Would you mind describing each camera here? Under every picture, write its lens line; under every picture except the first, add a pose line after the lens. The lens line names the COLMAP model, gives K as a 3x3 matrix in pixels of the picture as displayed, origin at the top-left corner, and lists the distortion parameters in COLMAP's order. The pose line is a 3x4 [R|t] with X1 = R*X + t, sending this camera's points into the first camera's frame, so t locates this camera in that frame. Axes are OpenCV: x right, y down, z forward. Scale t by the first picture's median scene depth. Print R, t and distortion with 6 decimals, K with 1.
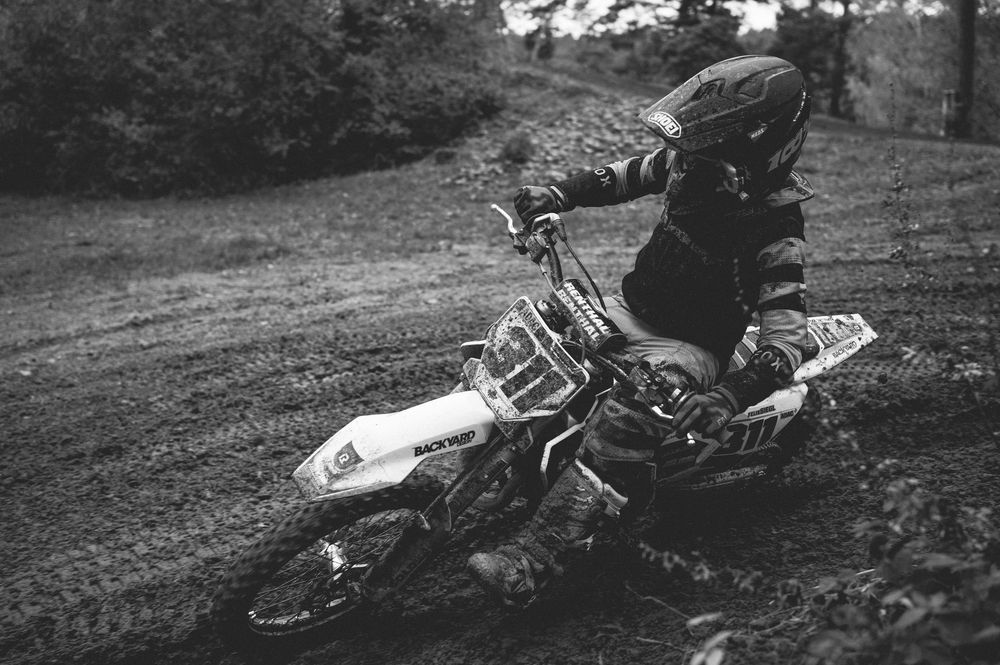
lens RADIAL K [[1065.9, 0, 500.0], [0, 1065.9, 332.5], [0, 0, 1]] dist [0.005026, 0.018912]
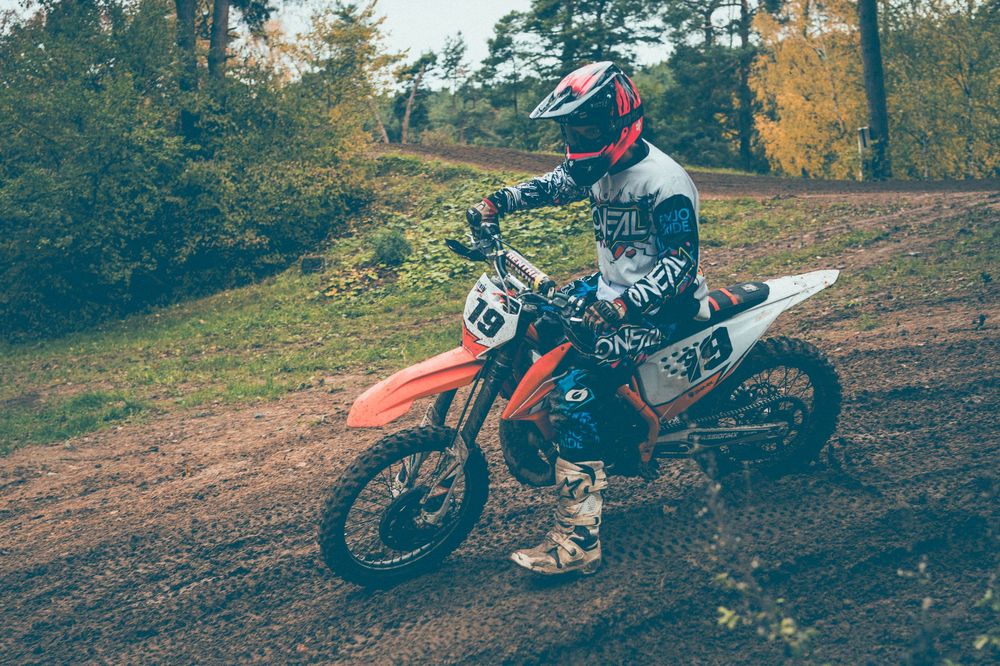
lens RADIAL K [[1265.0, 0, 500.0], [0, 1265.0, 333.0], [0, 0, 1]] dist [-0.001764, 0.037802]
pose [[0.992322, -0.110517, 0.055529, 0.048529], [0.111813, 0.993512, -0.020782, -0.085936], [-0.052872, 0.026831, 0.998241, -0.064250]]
